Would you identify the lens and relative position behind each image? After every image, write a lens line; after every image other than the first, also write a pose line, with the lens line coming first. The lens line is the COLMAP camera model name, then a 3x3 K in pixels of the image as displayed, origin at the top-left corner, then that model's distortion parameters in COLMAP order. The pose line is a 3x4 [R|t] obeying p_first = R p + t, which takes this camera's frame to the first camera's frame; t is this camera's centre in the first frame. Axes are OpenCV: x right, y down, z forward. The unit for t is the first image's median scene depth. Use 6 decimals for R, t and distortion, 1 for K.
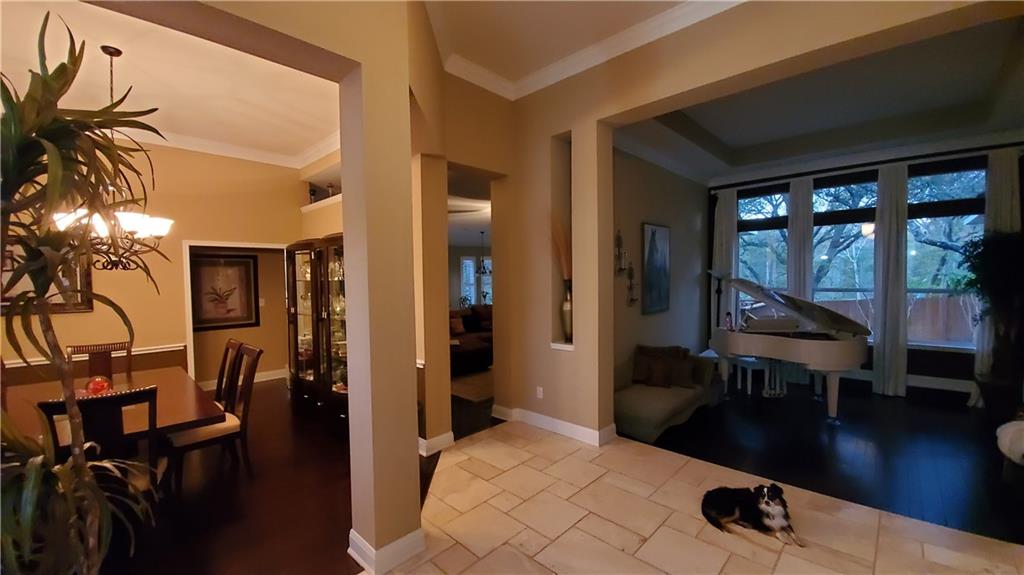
lens RADIAL K [[411.6, 0, 504.7], [0, 411.6, 290.2], [0, 0, 1]] dist [-0.019903, -0.003665]
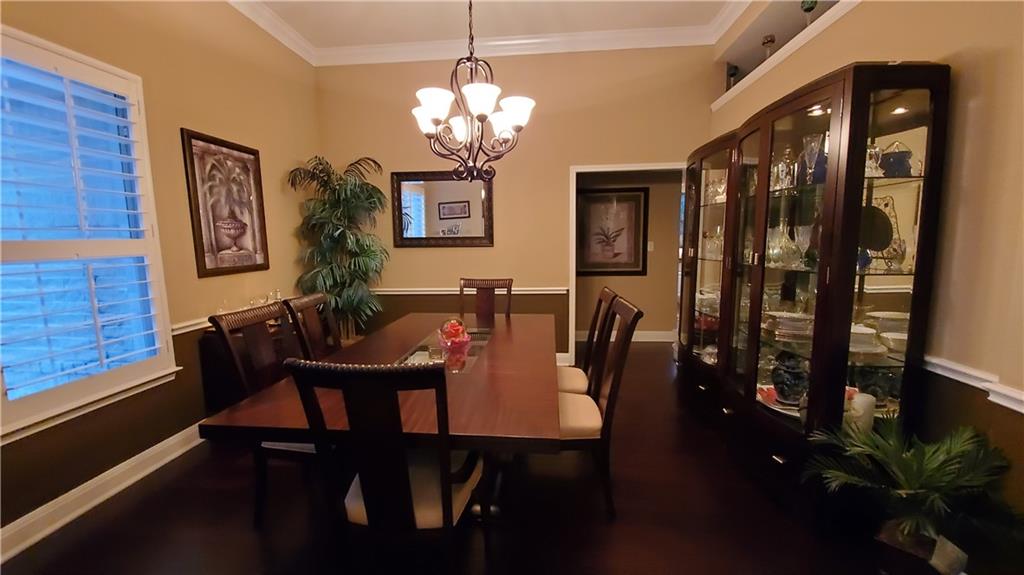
lens RADIAL K [[411.6, 0, 510.5], [0, 411.6, 292.1], [0, 0, 1]] dist [-0.019903, -0.003665]
pose [[0.643713, 0.106721, -0.757789, -0.188642], [-0.023358, 0.992507, 0.119935, 0.037140], [0.764910, -0.059503, 0.641382, 0.332297]]
